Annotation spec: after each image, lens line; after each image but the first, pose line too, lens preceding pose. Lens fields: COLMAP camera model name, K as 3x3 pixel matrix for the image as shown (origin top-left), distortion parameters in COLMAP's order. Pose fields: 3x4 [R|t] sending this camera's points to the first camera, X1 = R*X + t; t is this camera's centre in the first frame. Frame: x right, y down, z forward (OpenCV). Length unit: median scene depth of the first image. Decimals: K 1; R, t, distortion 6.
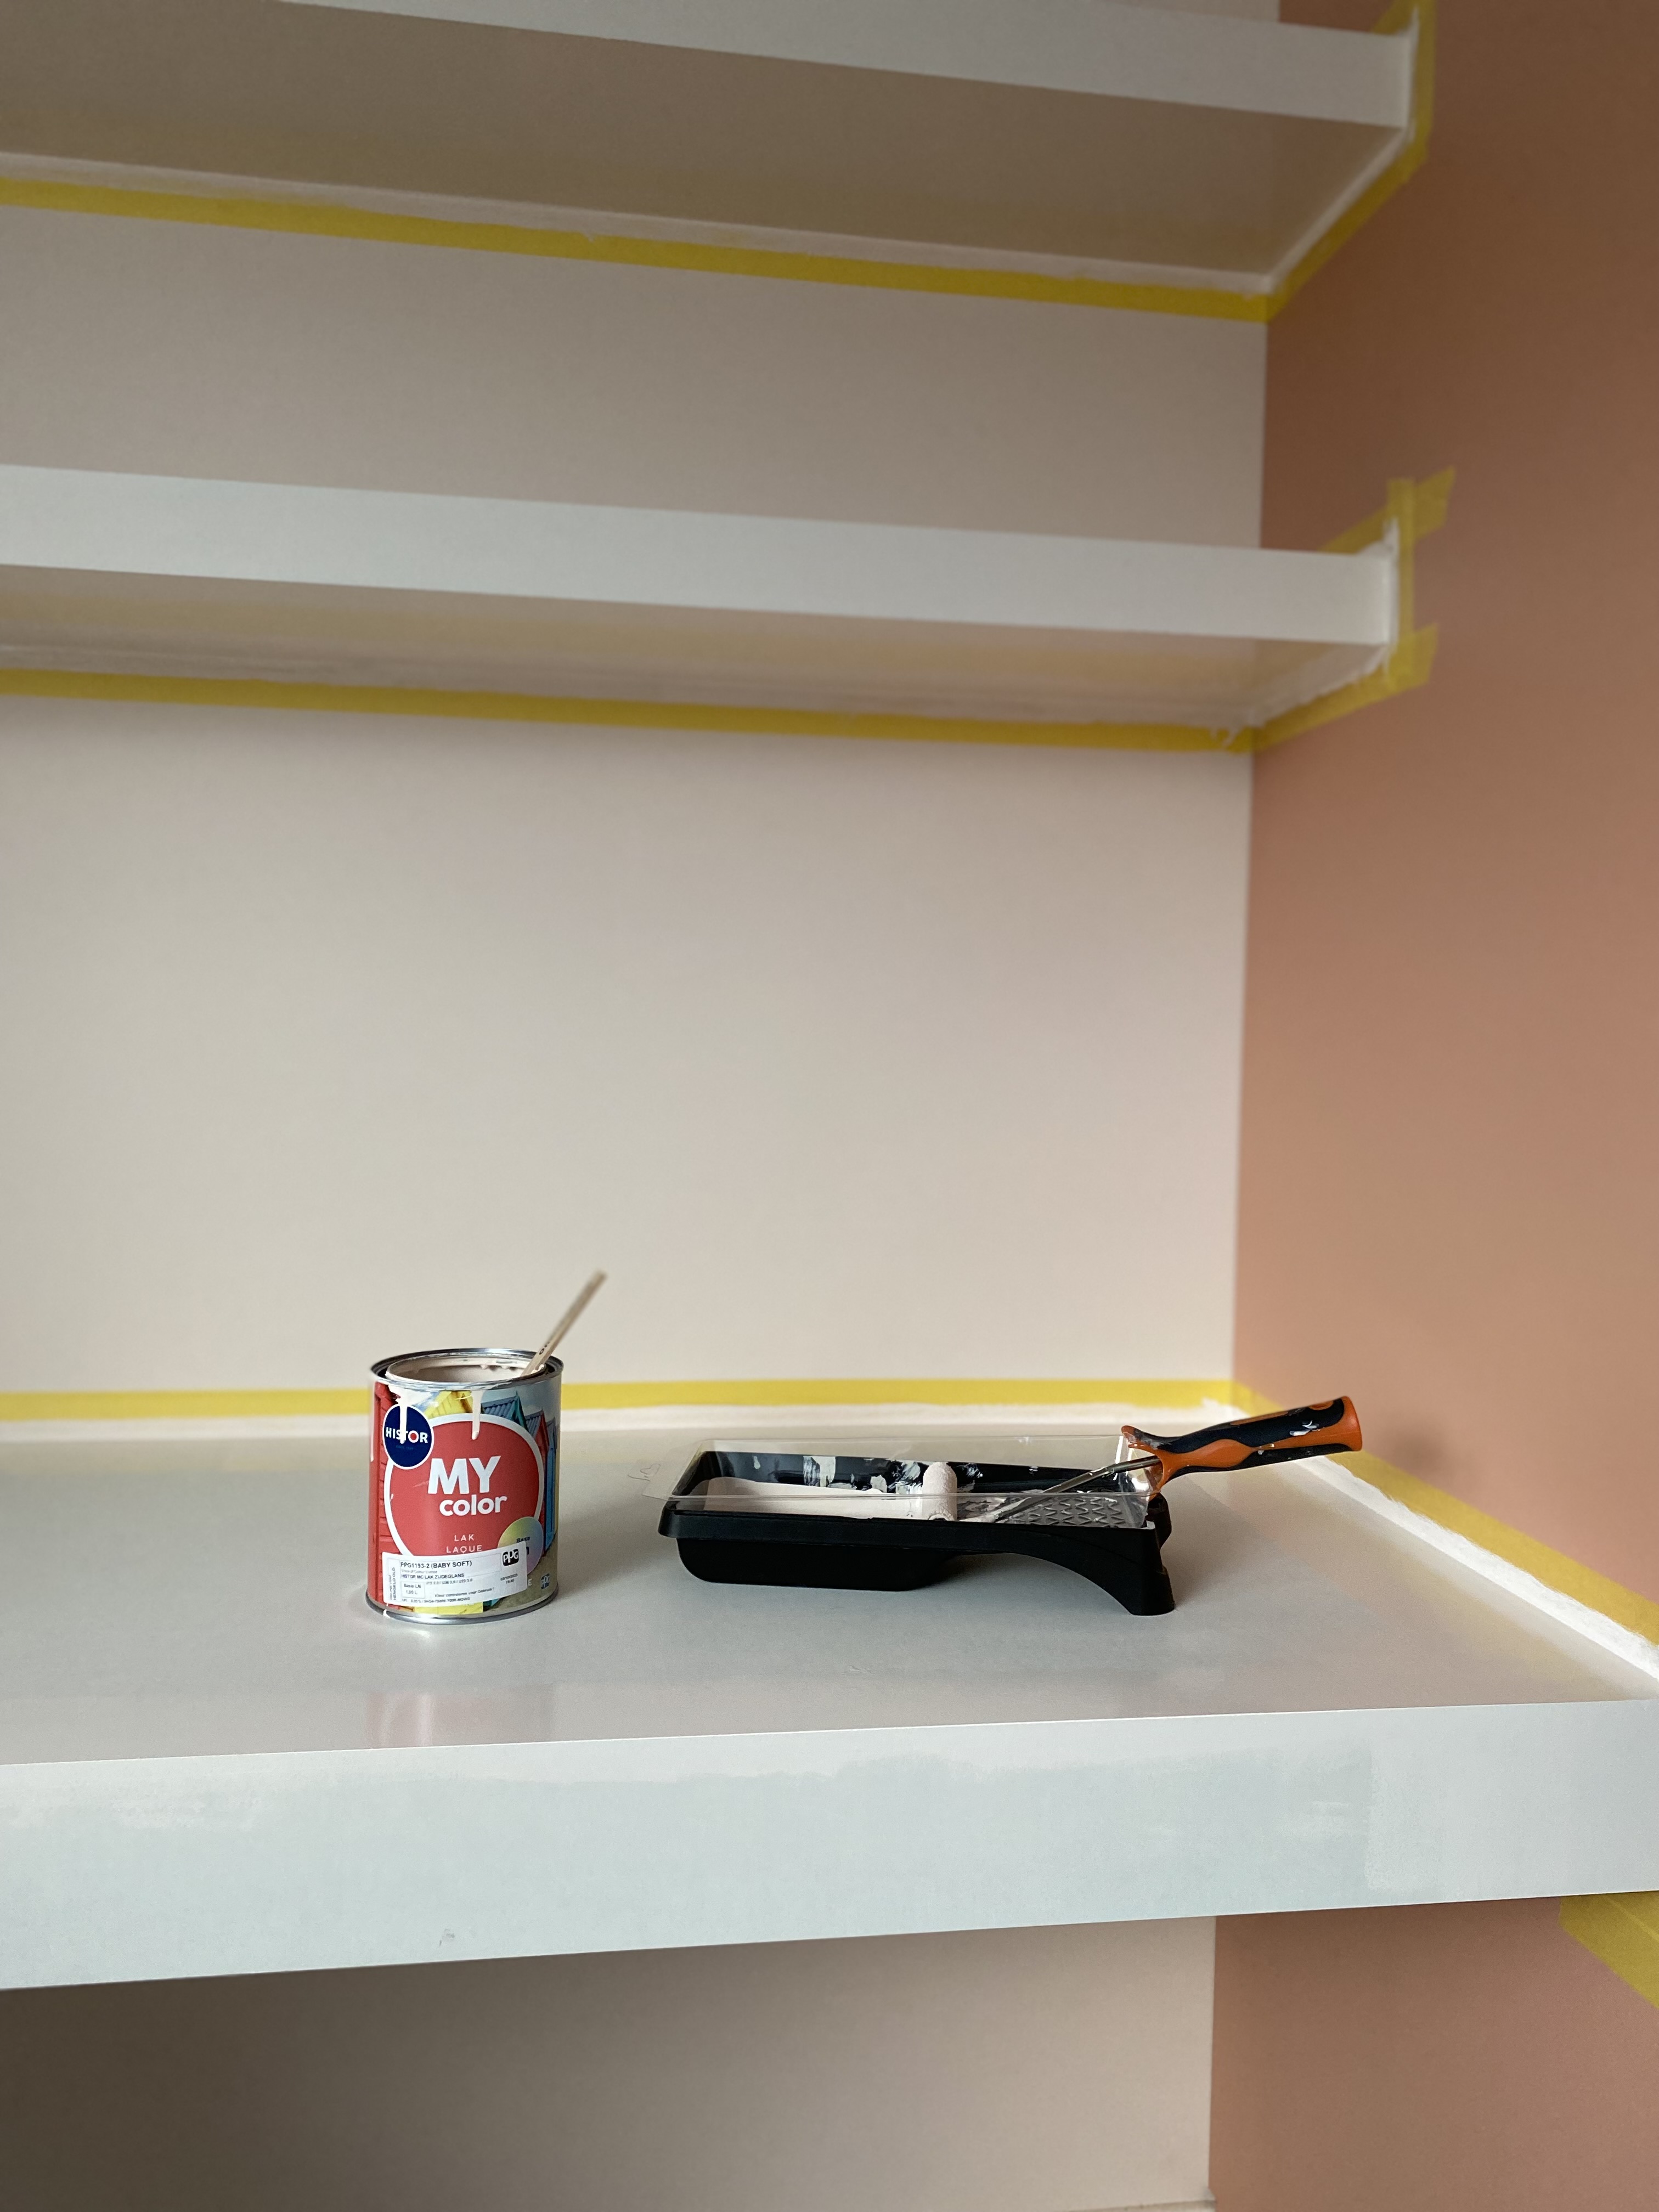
lens RADIAL K [[1681.7, 0, 822.9], [0, 1681.7, 1108.9], [0, 0, 1]] dist [0.054363, -0.013615]
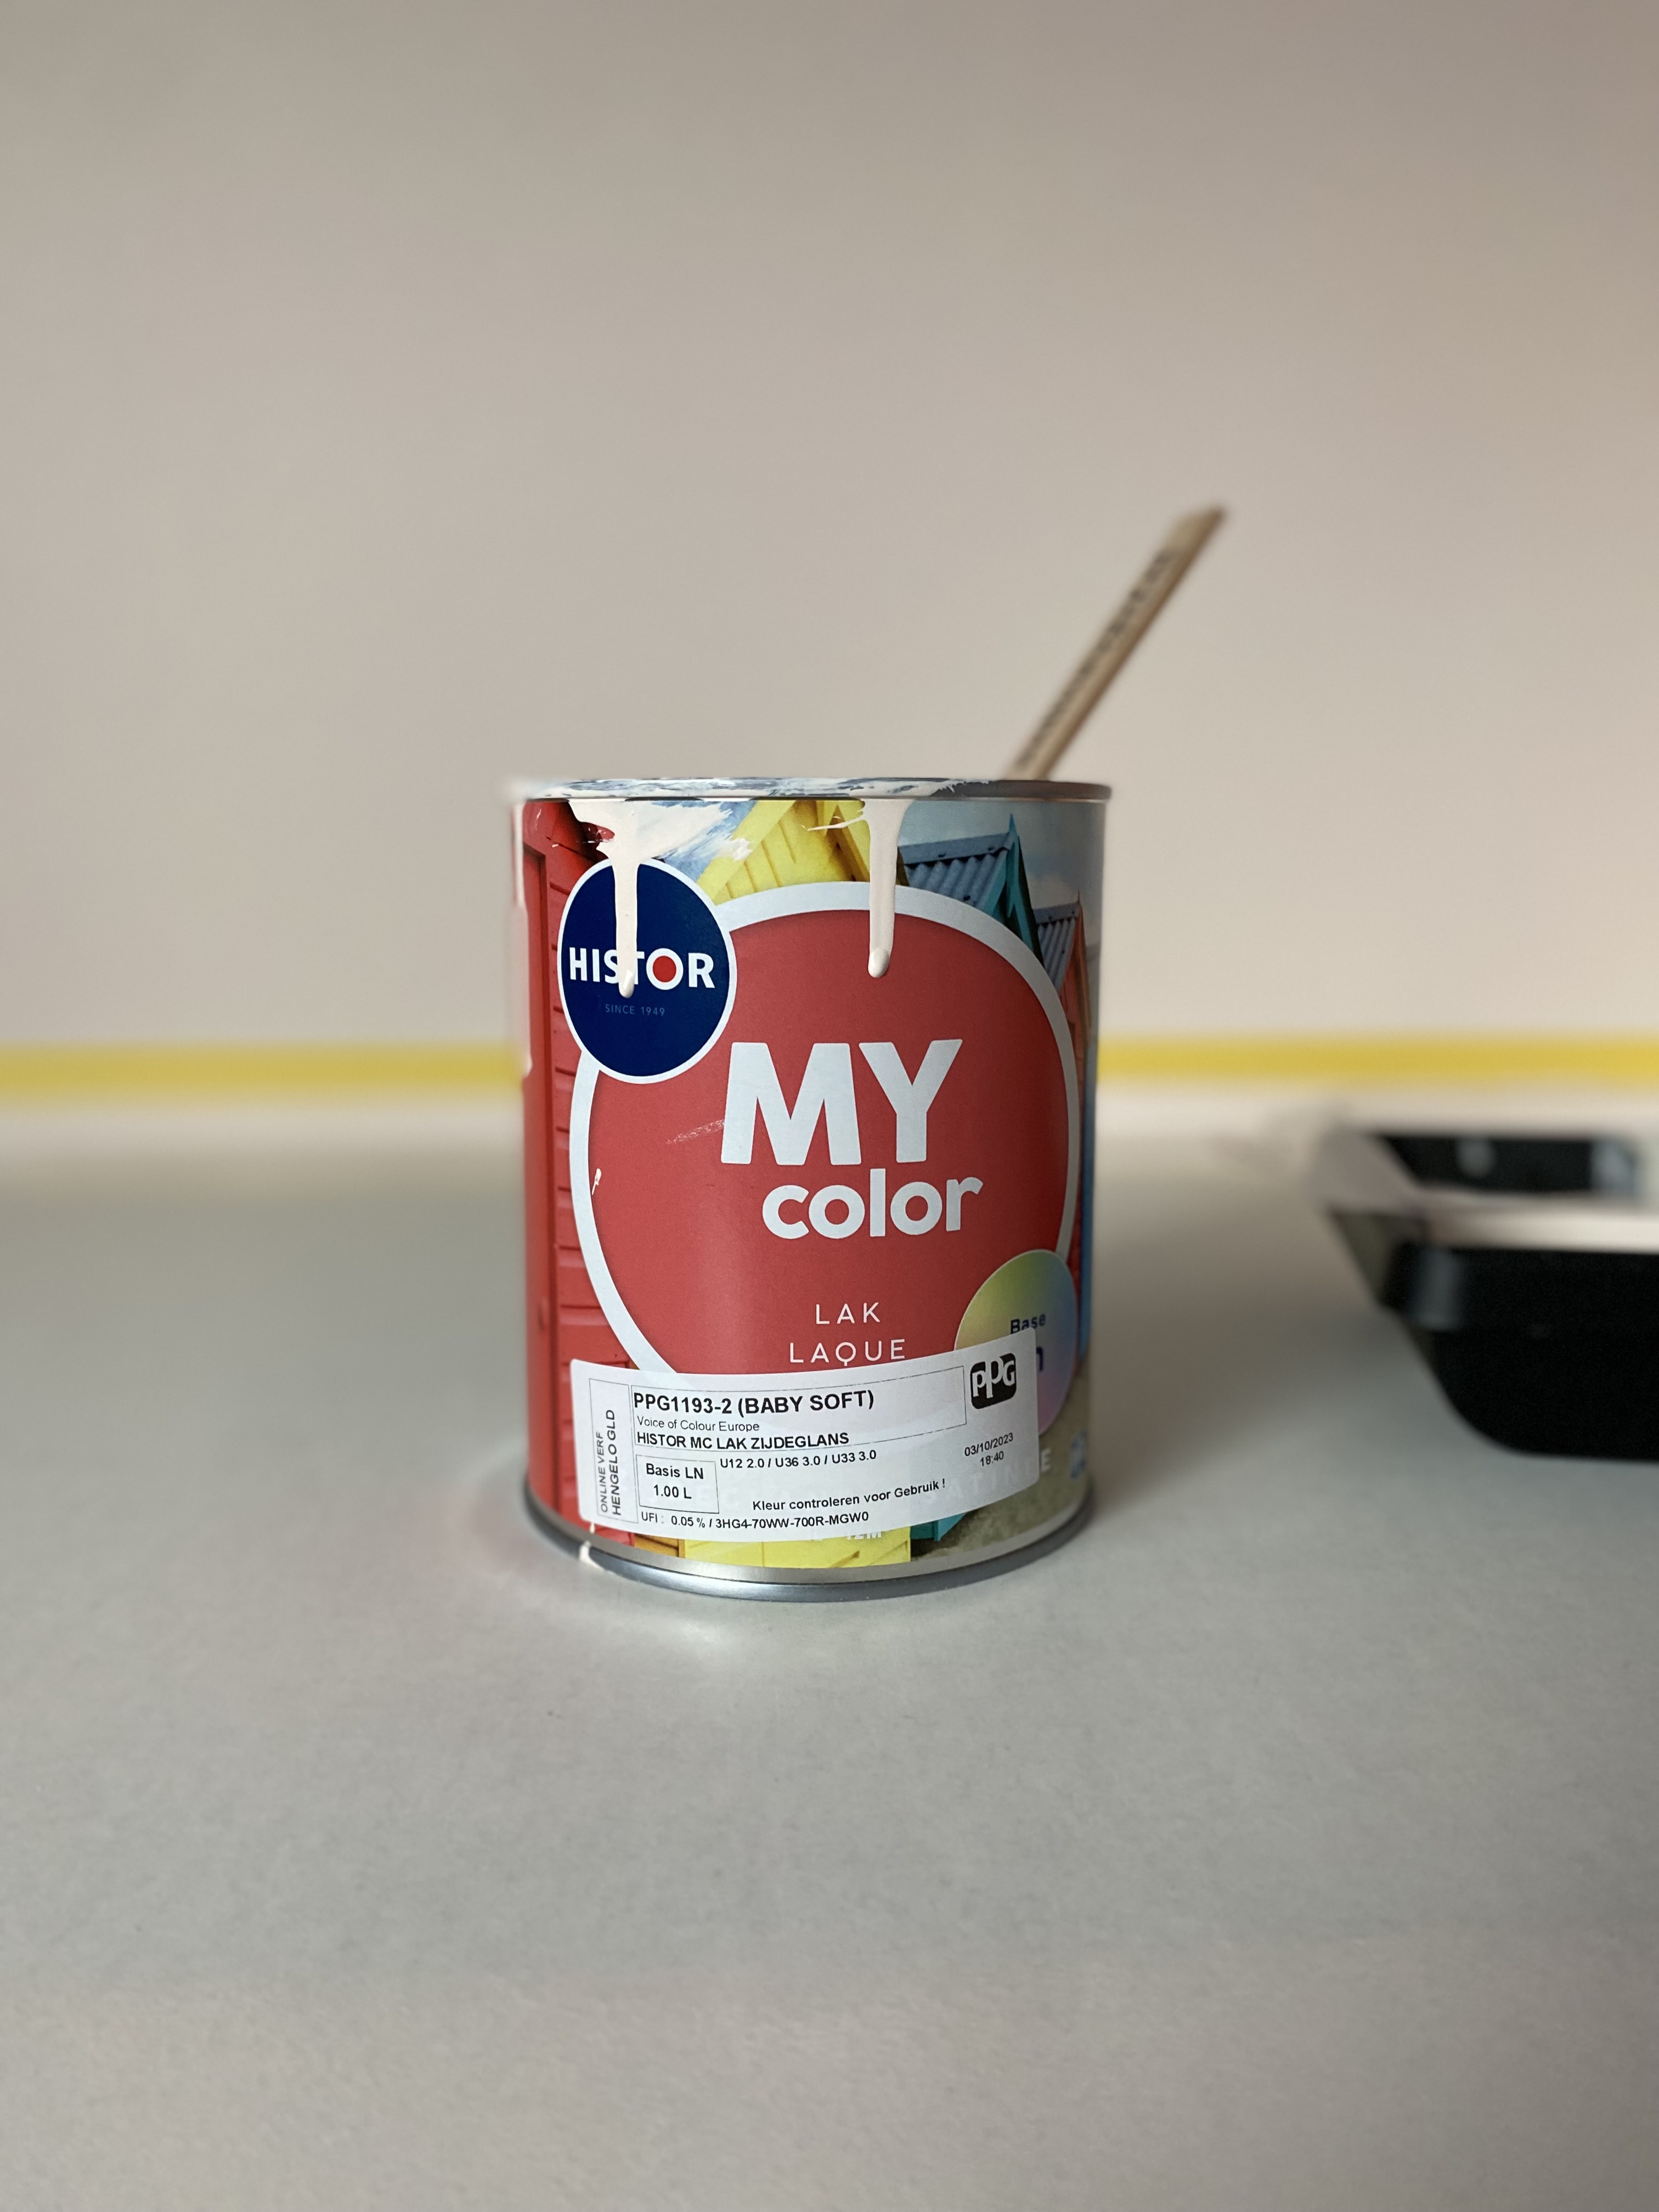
lens RADIAL K [[1681.7, 0, 840.6], [0, 1681.7, 1104.7], [0, 0, 1]] dist [0.054363, -0.013615]
pose [[0.997712, -0.007726, -0.067160, -0.192432], [0.014358, 0.995000, 0.098834, 0.188235], [0.066061, -0.099572, 0.992835, 0.712818]]
